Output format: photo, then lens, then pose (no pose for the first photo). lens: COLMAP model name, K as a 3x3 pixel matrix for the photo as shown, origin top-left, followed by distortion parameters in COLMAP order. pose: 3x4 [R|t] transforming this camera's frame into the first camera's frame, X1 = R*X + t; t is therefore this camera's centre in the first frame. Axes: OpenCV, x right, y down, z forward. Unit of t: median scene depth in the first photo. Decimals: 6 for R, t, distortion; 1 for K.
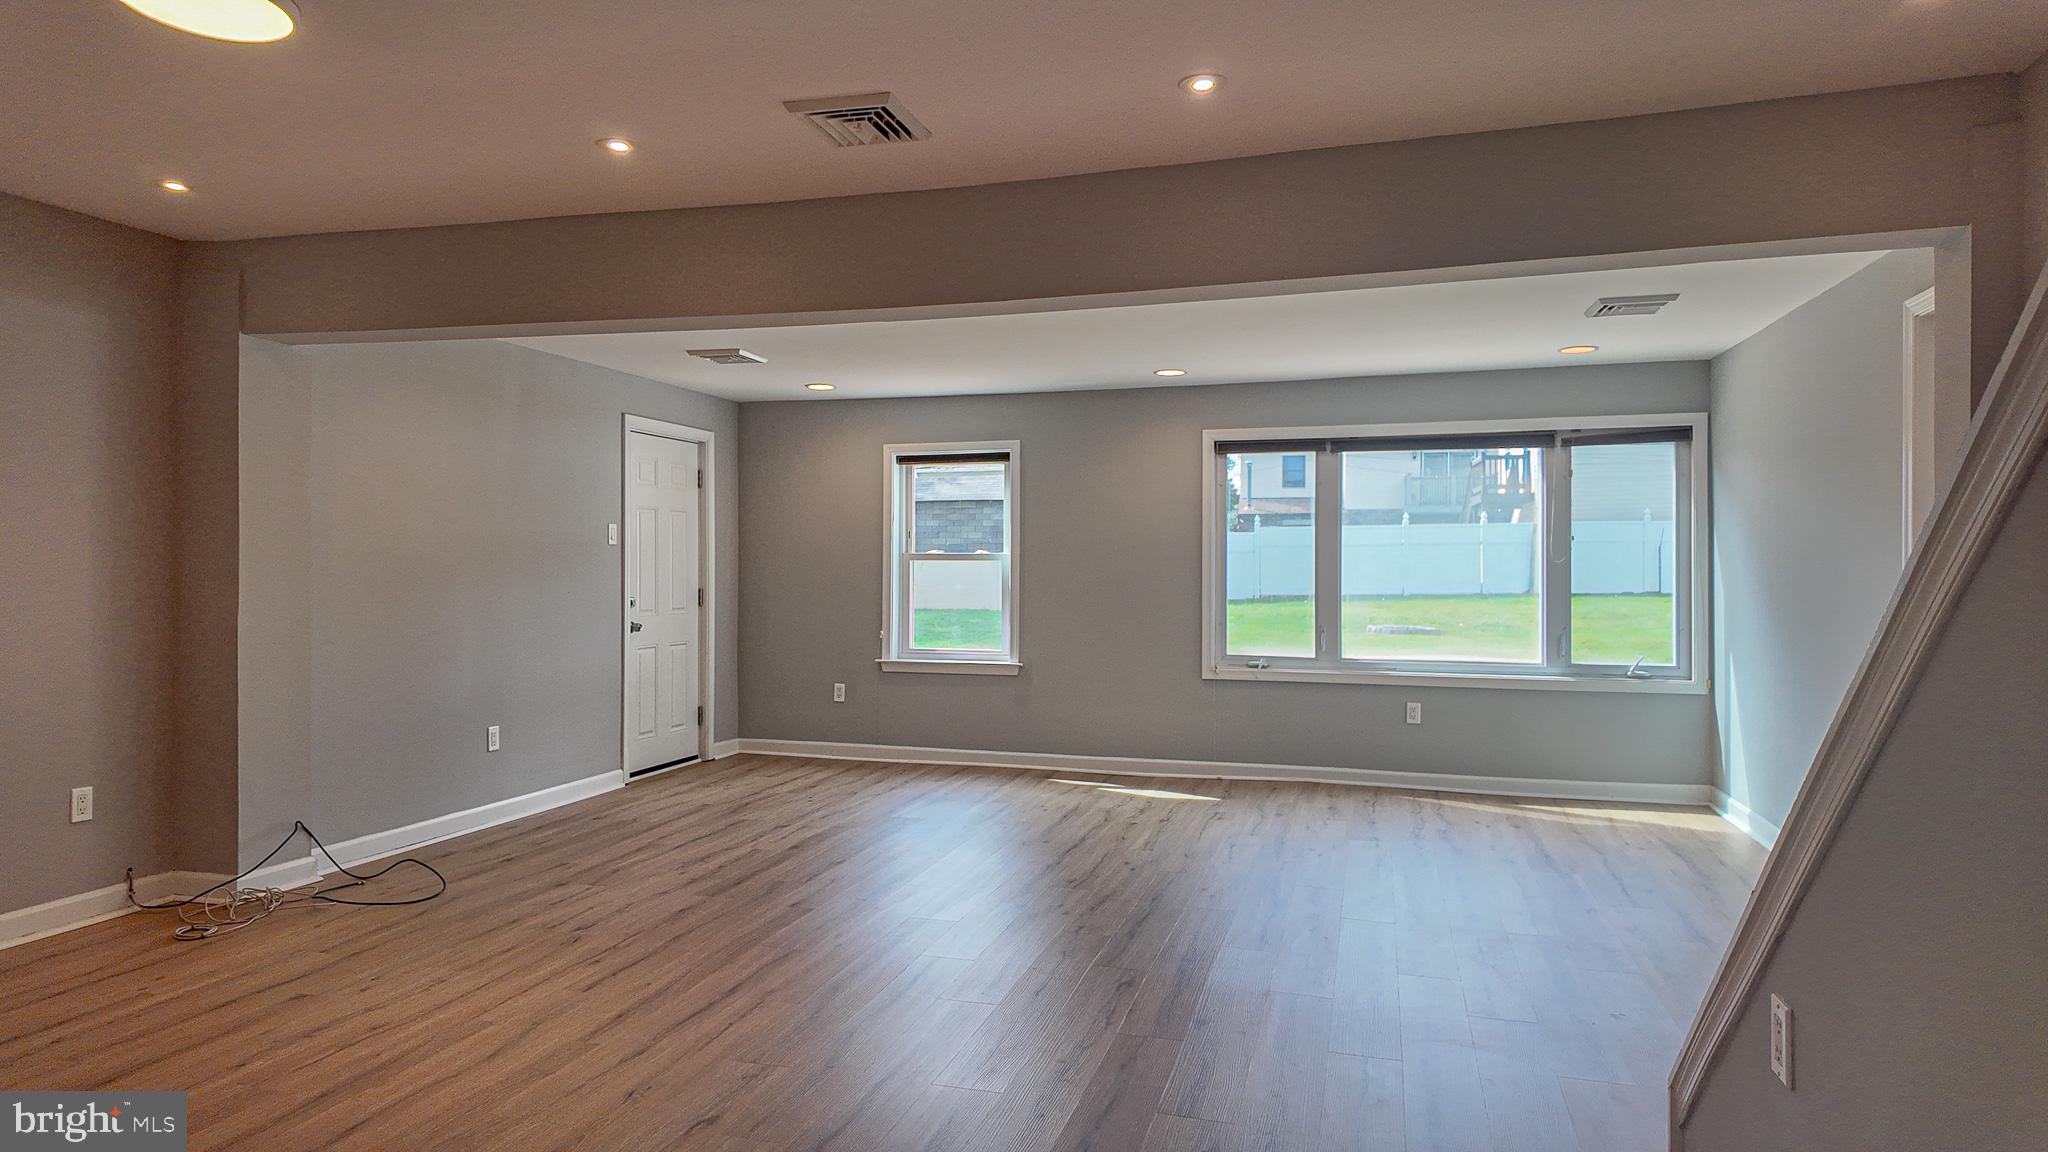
lens RADIAL K [[1212.7, 0, 1020.4], [0, 1212.7, 574.8], [0, 0, 1]] dist [0.054912, -0.002548]
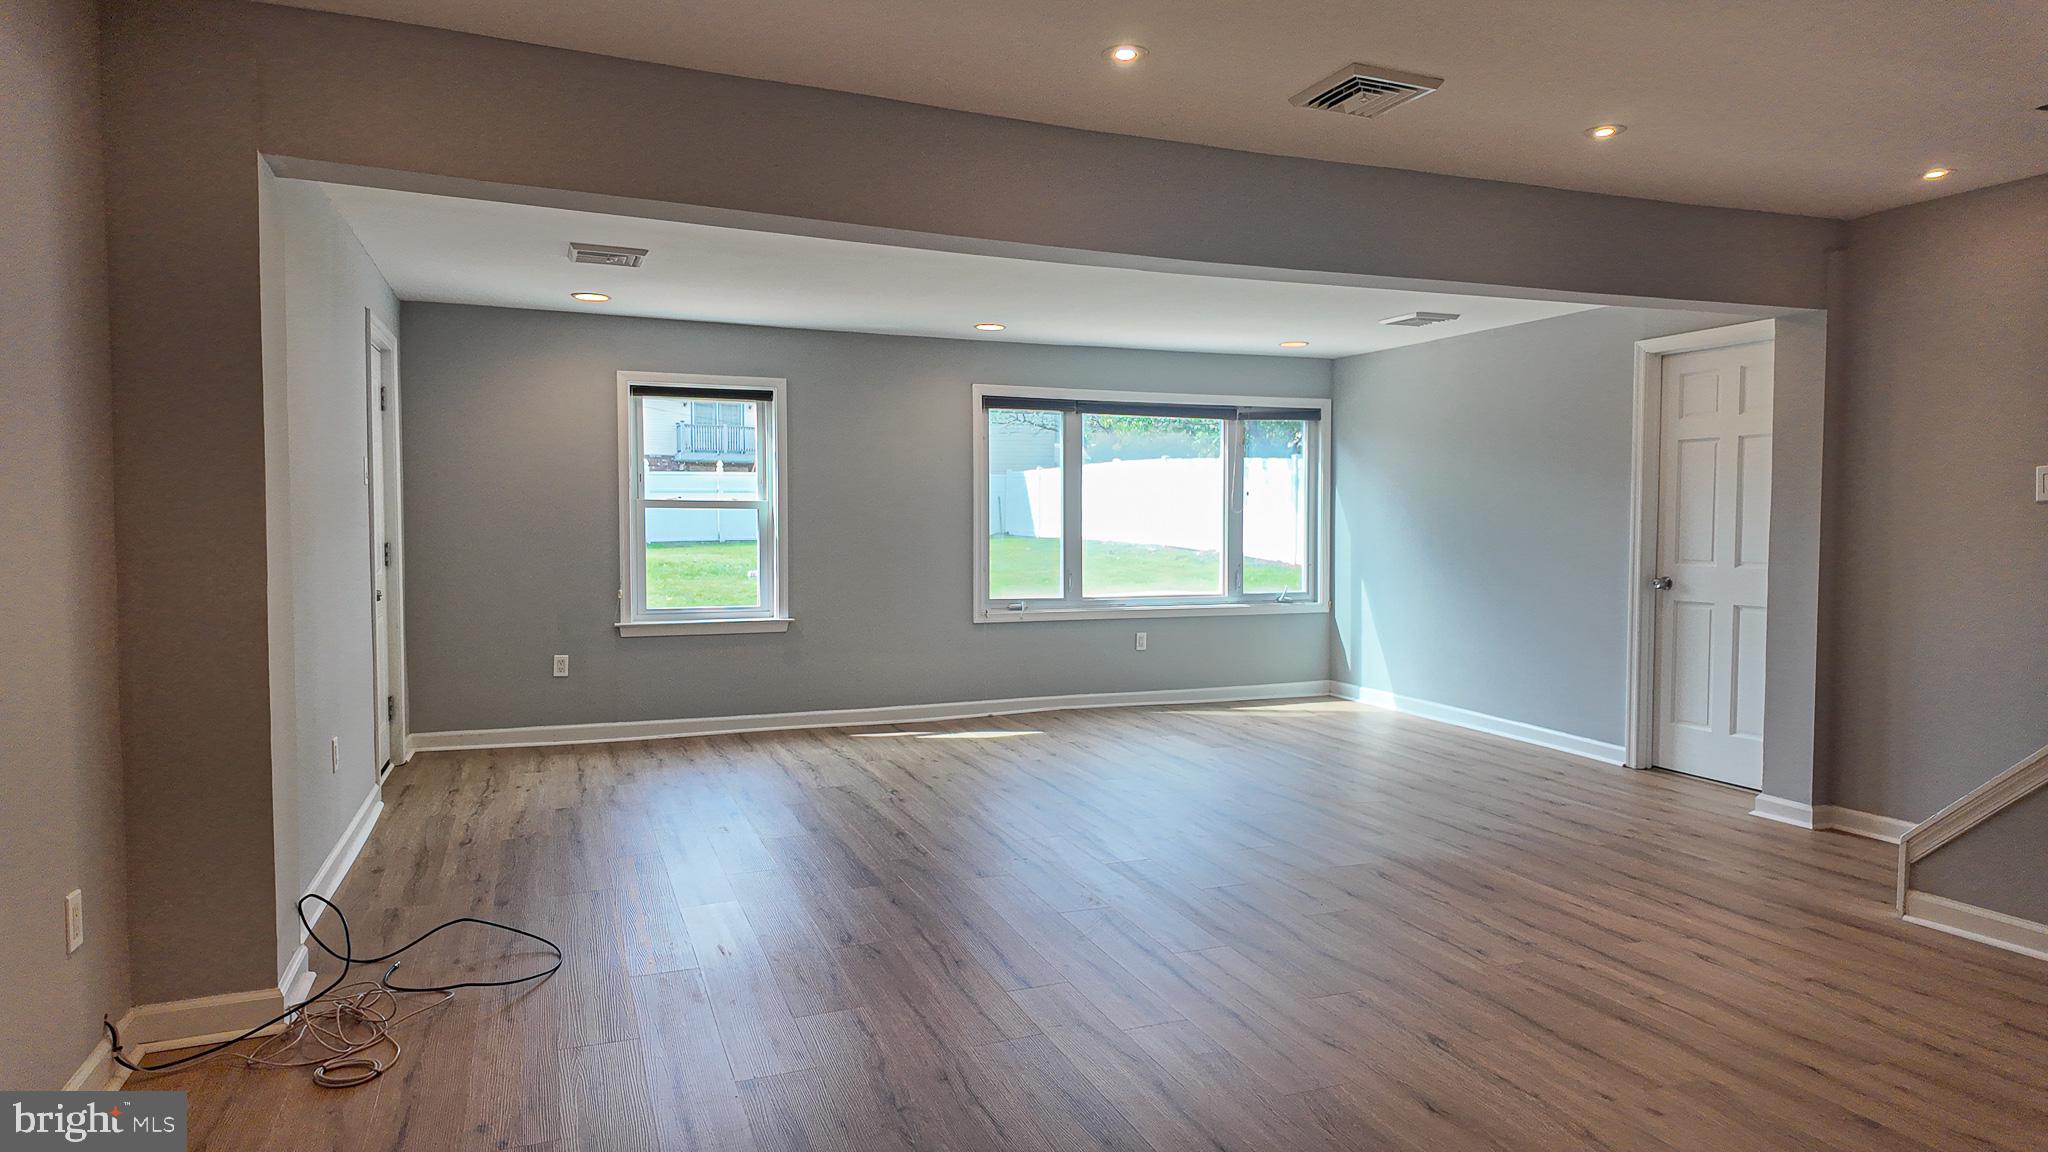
lens RADIAL K [[1212.7, 0, 1029.5], [0, 1212.7, 573.7], [0, 0, 1]] dist [0.054912, -0.002548]
pose [[0.781217, -0.029005, 0.623586, -0.469279], [0.001883, 0.999025, 0.044108, -0.002976], [-0.624257, -0.033283, 0.780510, 0.158843]]
